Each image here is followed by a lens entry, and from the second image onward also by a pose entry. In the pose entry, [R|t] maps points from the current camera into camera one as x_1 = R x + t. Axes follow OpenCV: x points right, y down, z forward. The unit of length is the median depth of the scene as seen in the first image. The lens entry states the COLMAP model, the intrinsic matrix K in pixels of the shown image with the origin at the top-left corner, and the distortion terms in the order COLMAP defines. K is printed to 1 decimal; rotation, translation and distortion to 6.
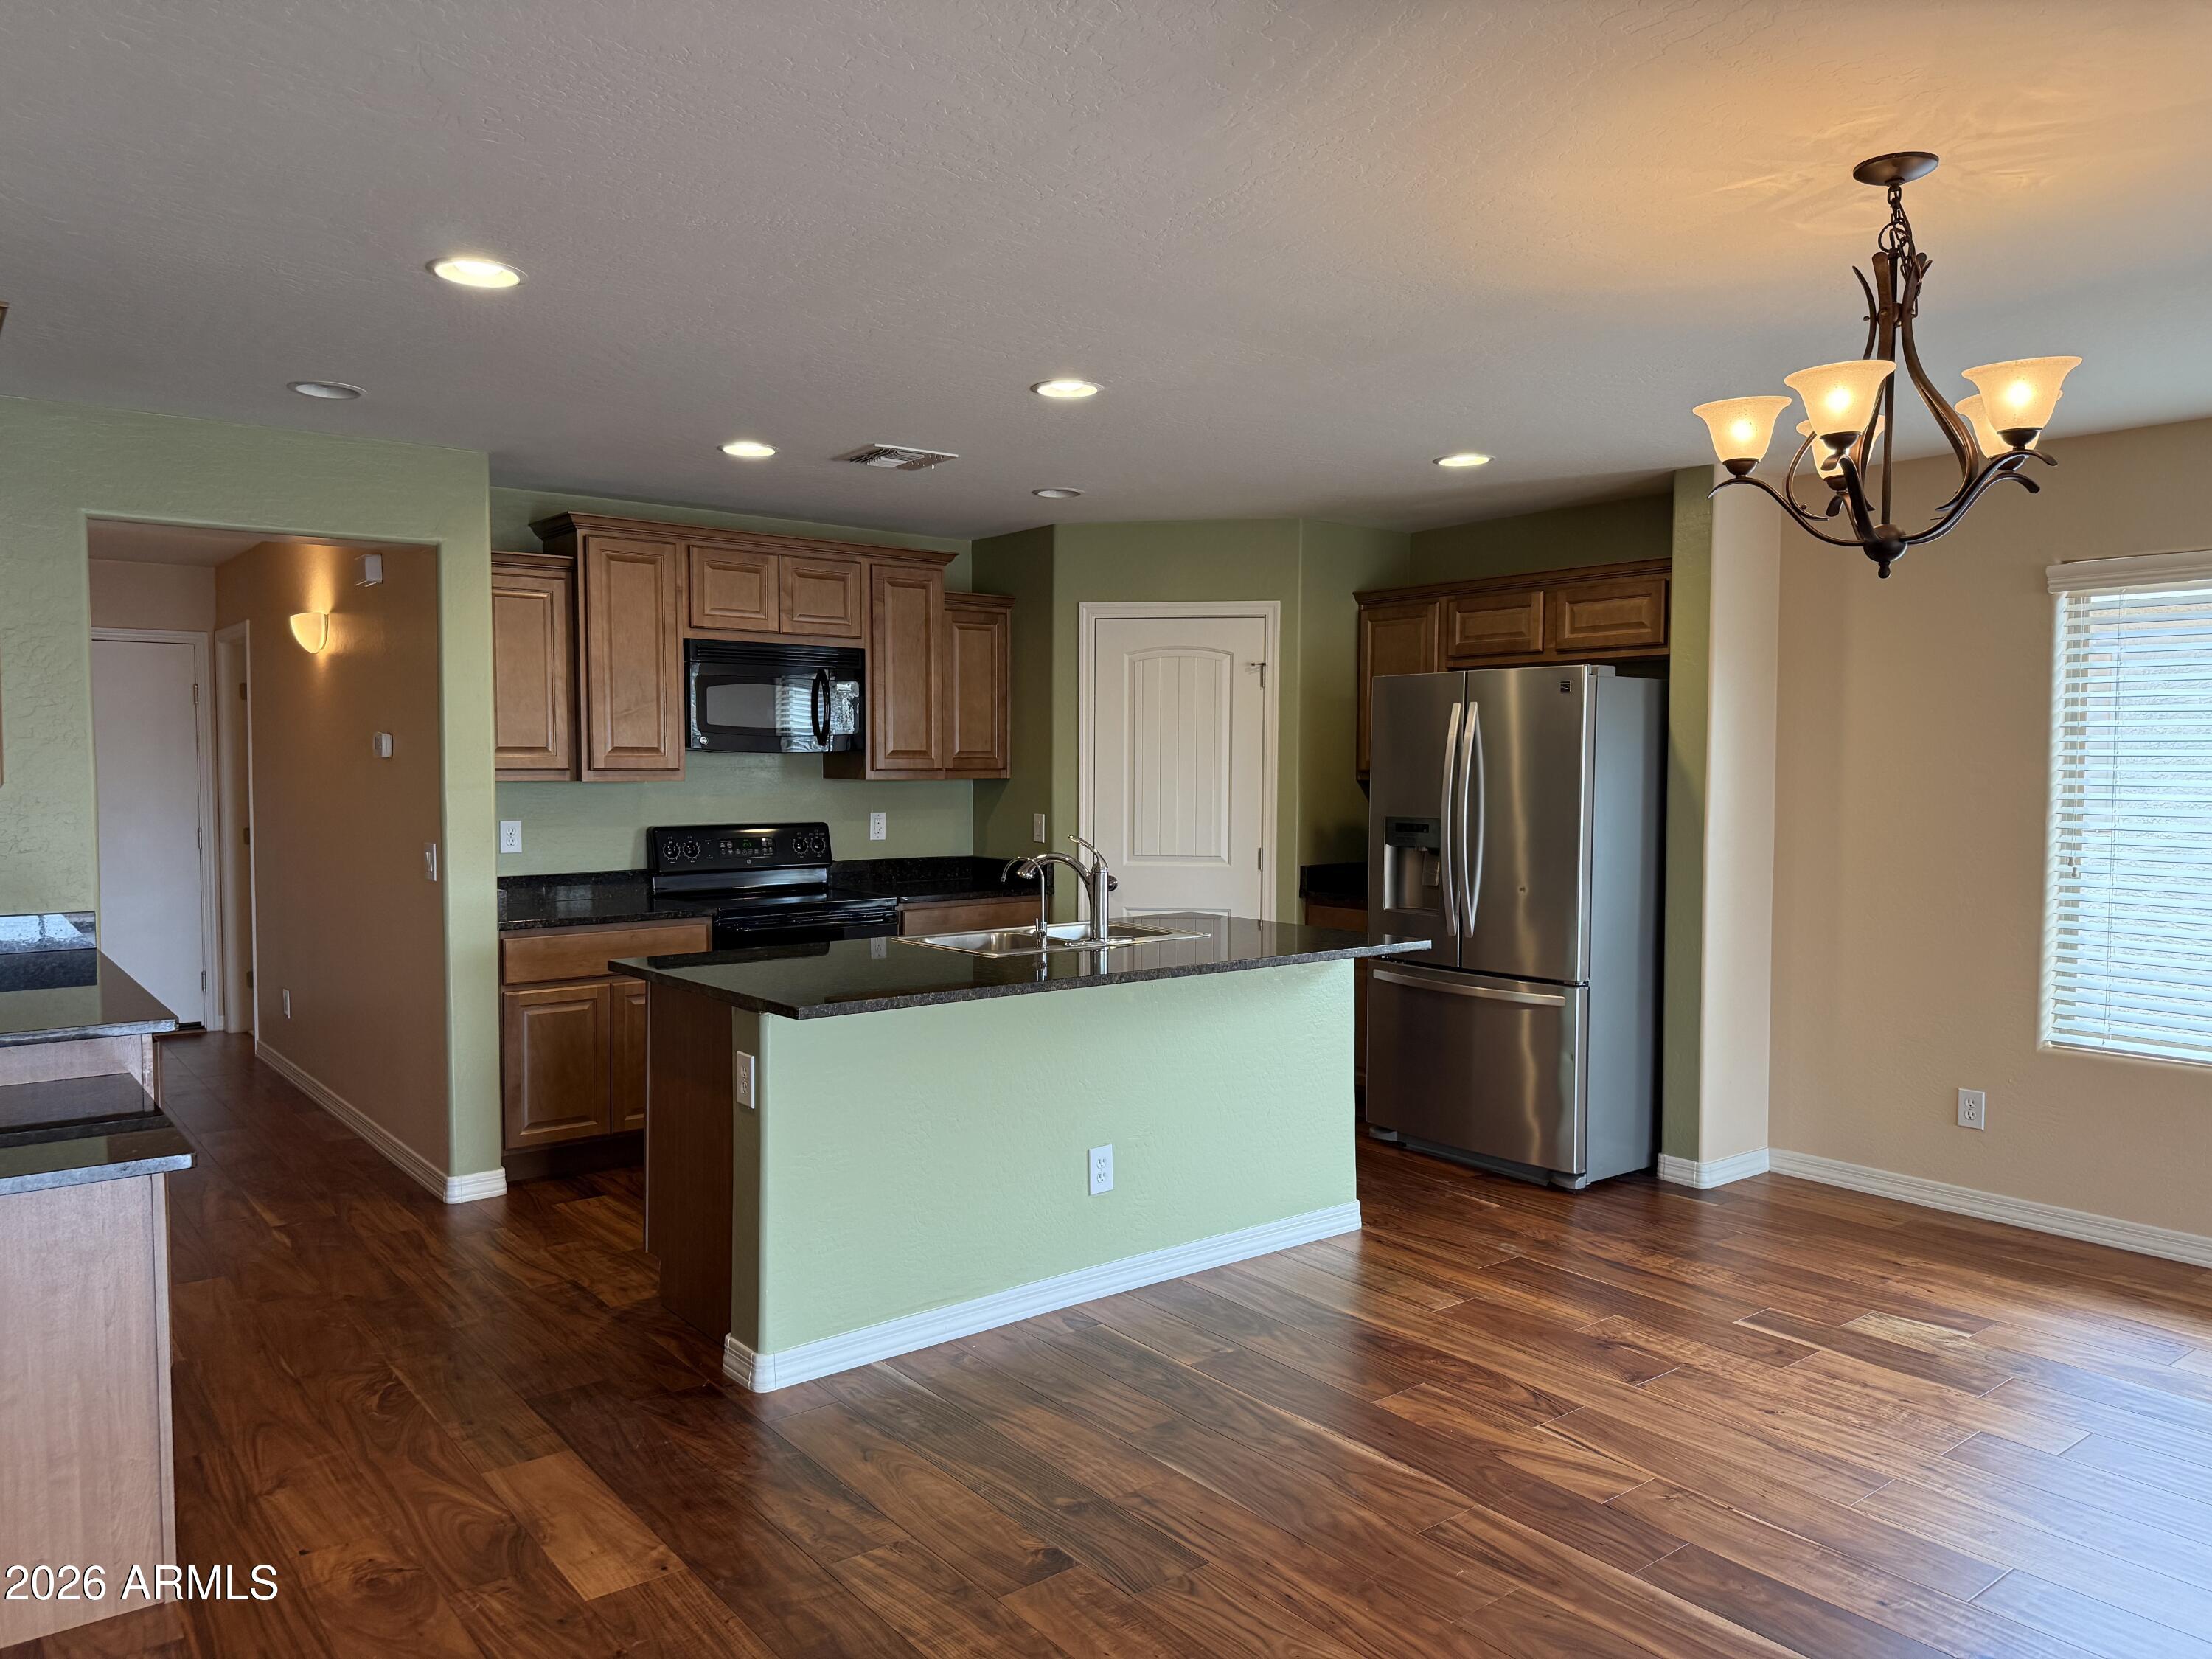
lens RADIAL K [[1606.3, 0, 1101.7], [0, 1606.3, 808.0], [0, 0, 1]] dist [0.081175, -0.093755]
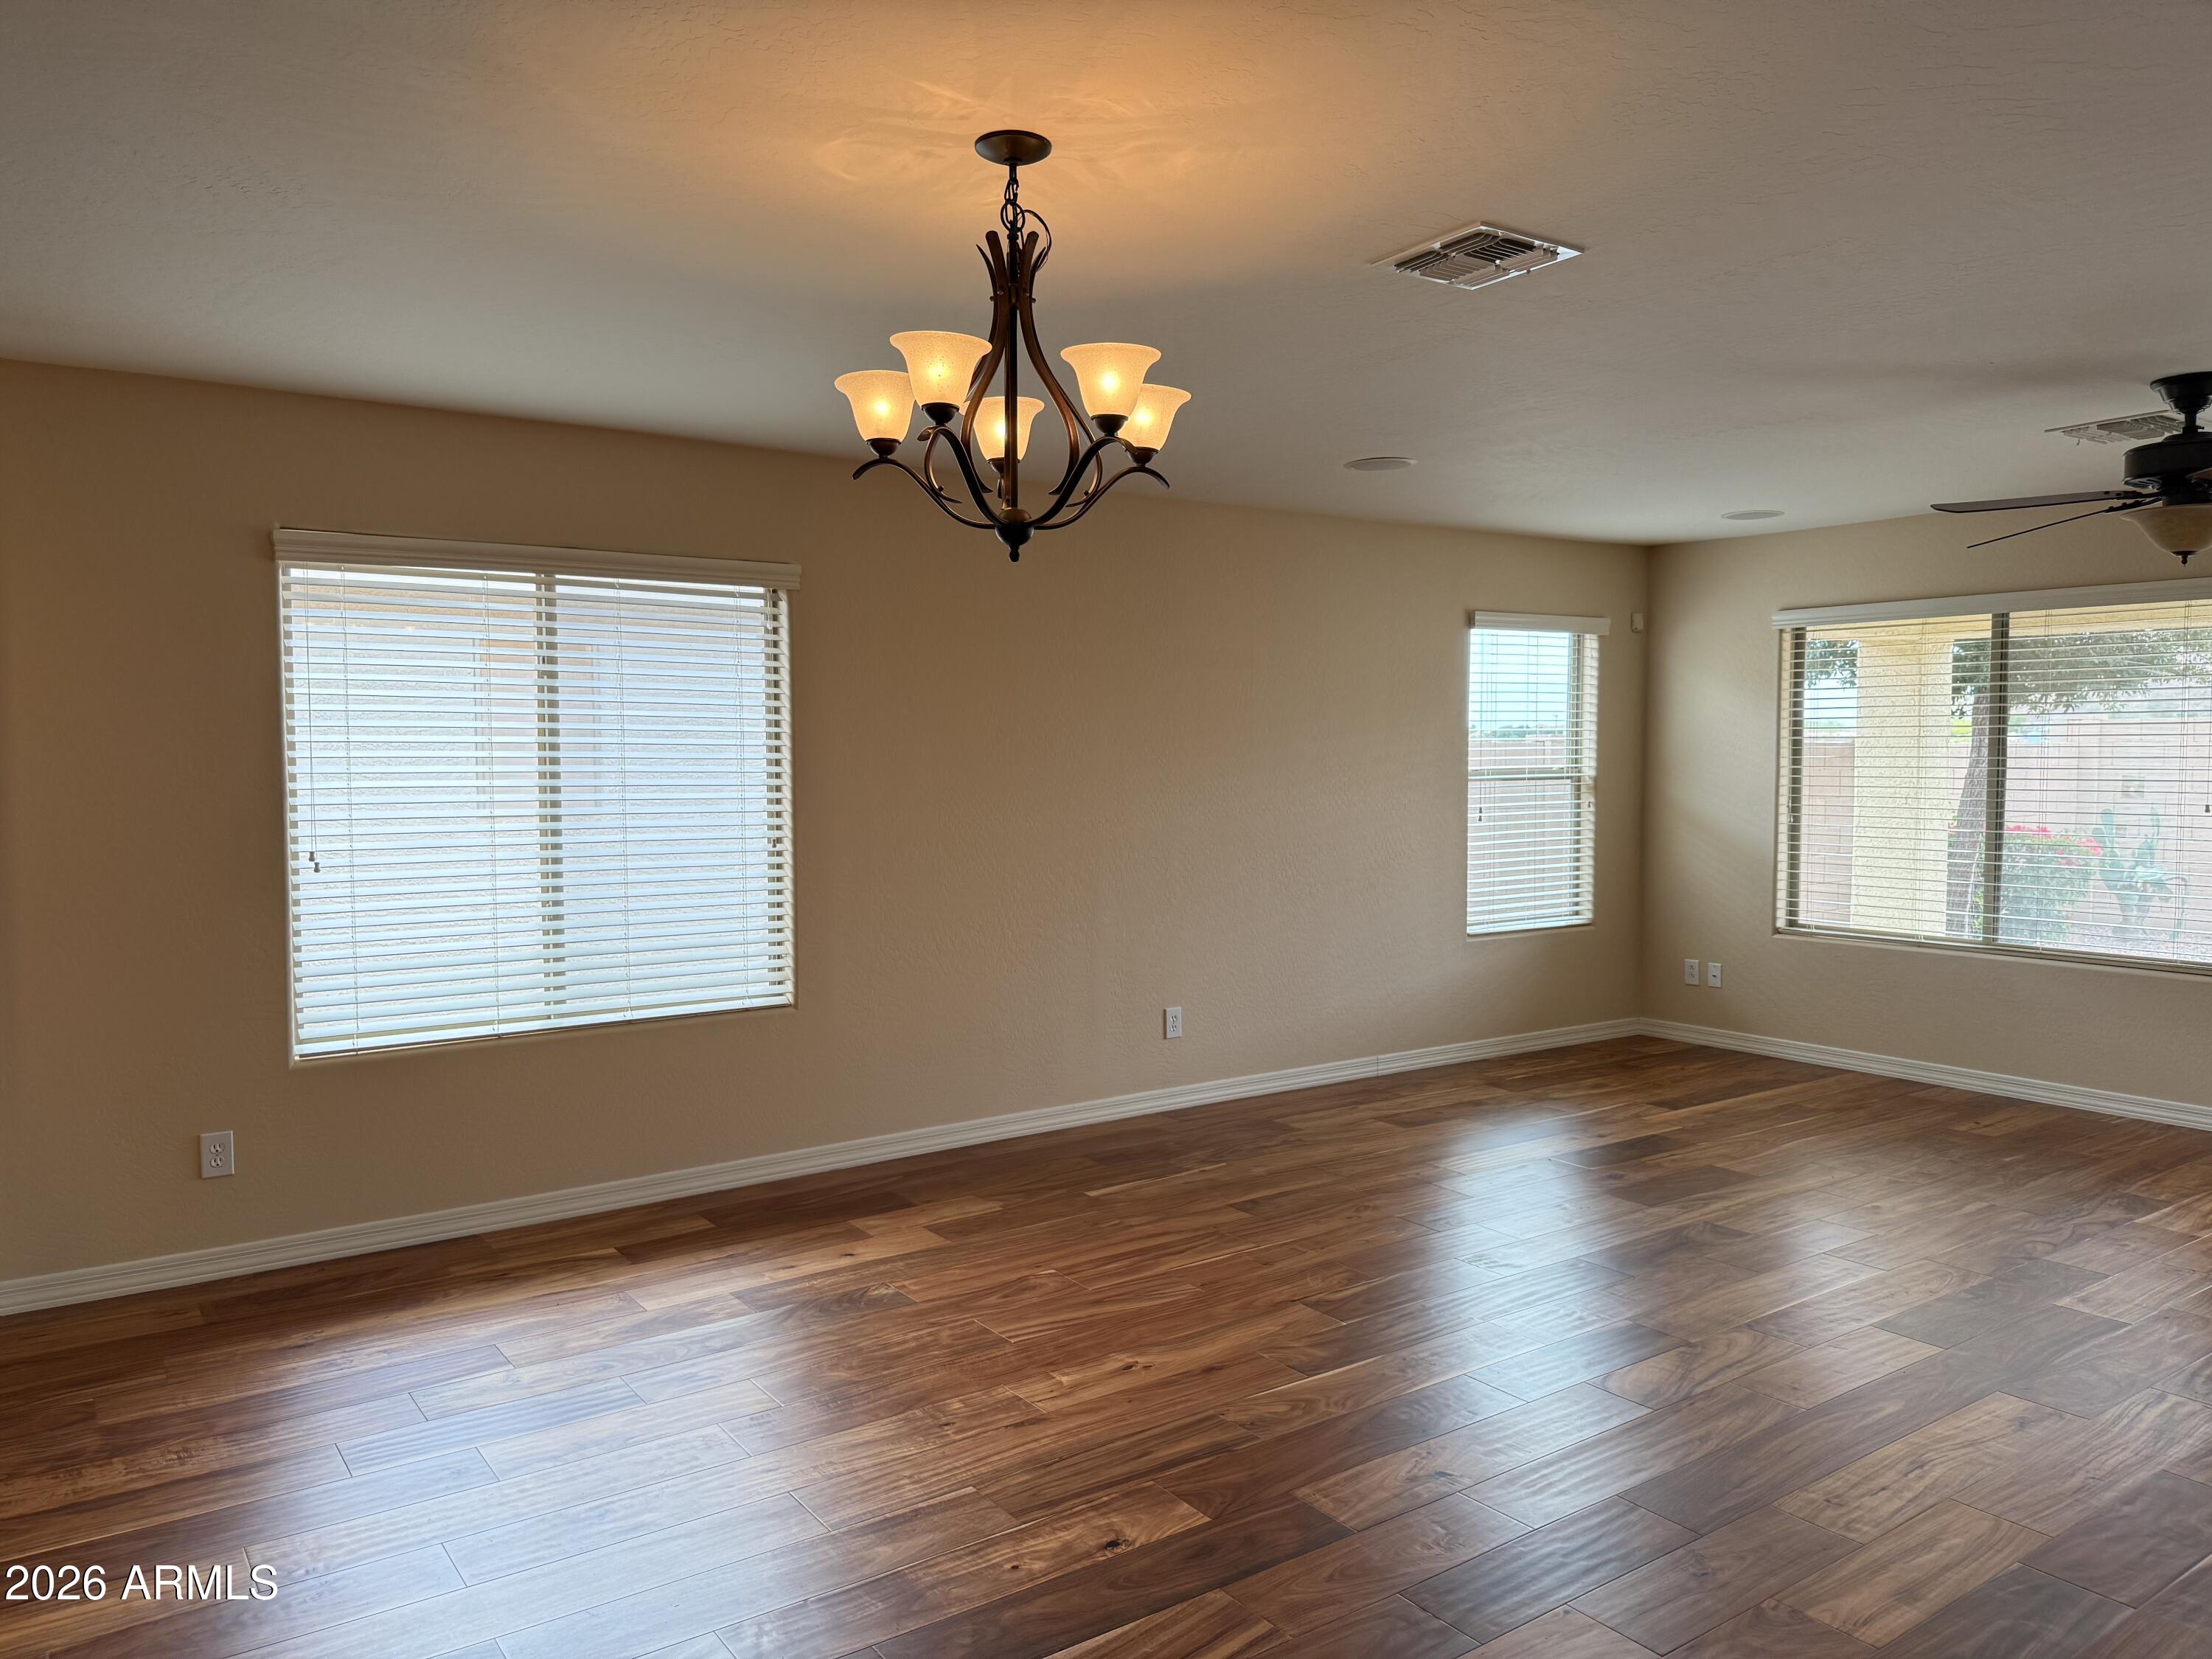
lens RADIAL K [[1606.3, 0, 1055.8], [0, 1606.3, 838.7], [0, 0, 1]] dist [0.081175, -0.093755]
pose [[0.045213, -0.057162, 0.997341, -0.337264], [0.032934, 0.997904, 0.055701, -0.015926], [-0.998434, 0.030328, 0.047001, 0.601559]]
